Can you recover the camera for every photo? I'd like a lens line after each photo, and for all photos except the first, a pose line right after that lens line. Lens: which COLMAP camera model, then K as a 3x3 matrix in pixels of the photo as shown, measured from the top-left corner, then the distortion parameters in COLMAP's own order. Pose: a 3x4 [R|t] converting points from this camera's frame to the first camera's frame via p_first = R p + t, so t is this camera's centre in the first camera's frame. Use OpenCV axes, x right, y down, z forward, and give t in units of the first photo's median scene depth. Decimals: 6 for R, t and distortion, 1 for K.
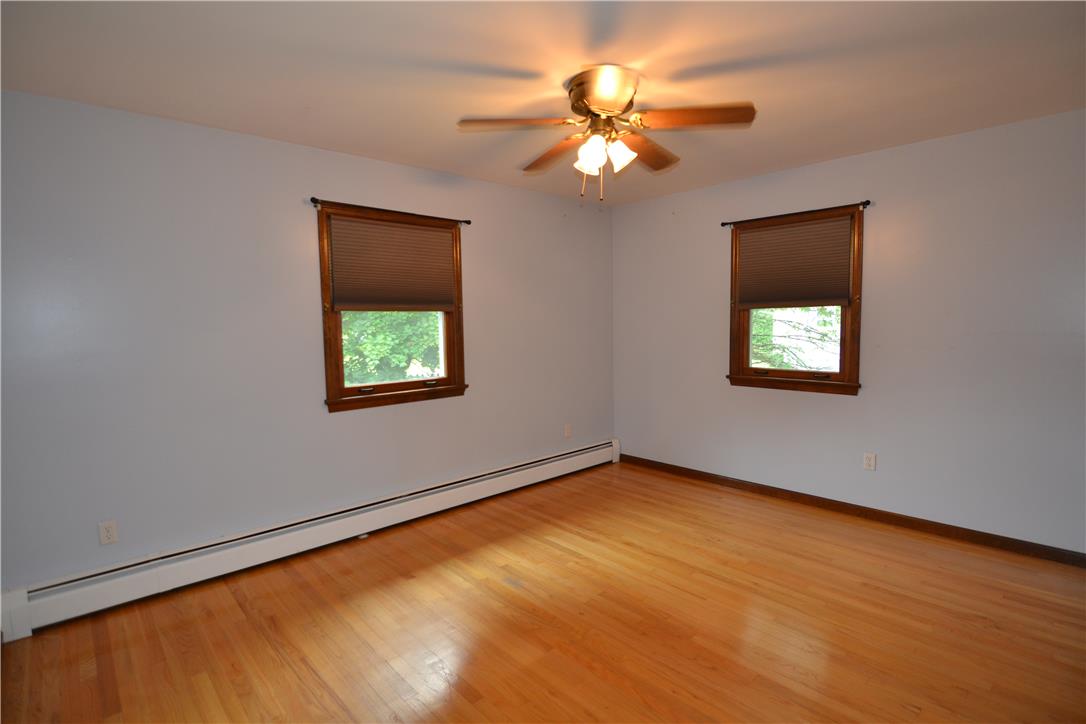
lens RADIAL K [[532.0, 0, 535.0], [0, 532.0, 372.1], [0, 0, 1]] dist [-0.017997, -0.002725]
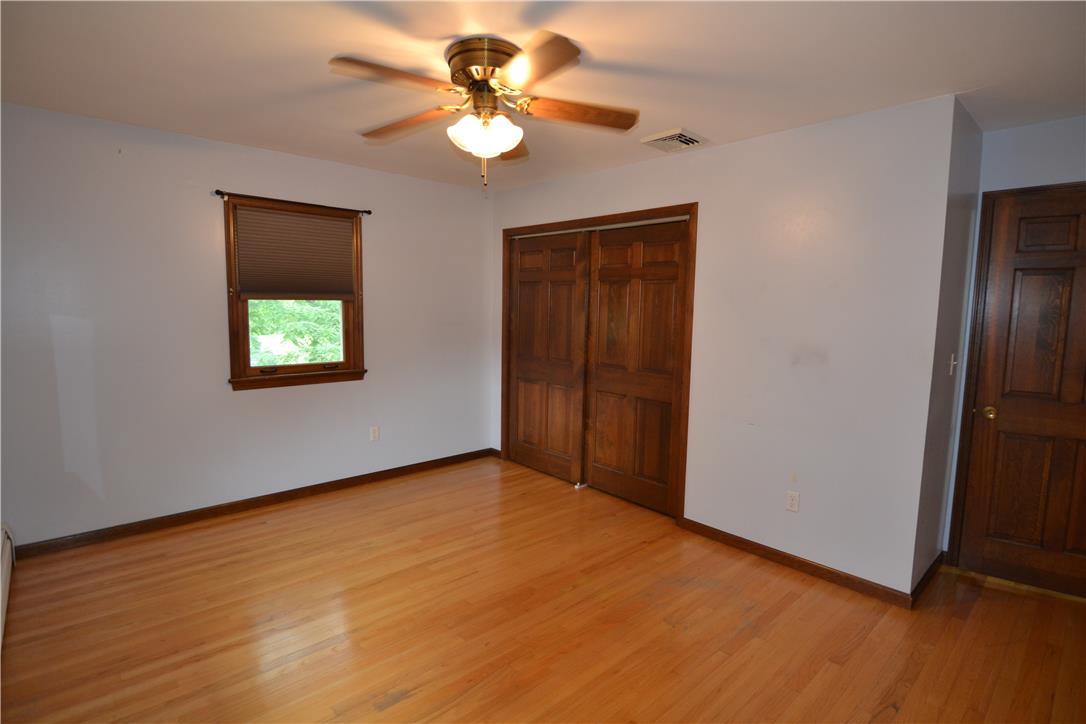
lens RADIAL K [[532.0, 0, 540.7], [0, 532.0, 369.4], [0, 0, 1]] dist [-0.017997, -0.002725]
pose [[-0.010503, -0.101581, 0.994772, -0.525828], [0.080695, 0.991496, 0.102099, -0.062493], [-0.996683, 0.081346, -0.002216, 0.604652]]
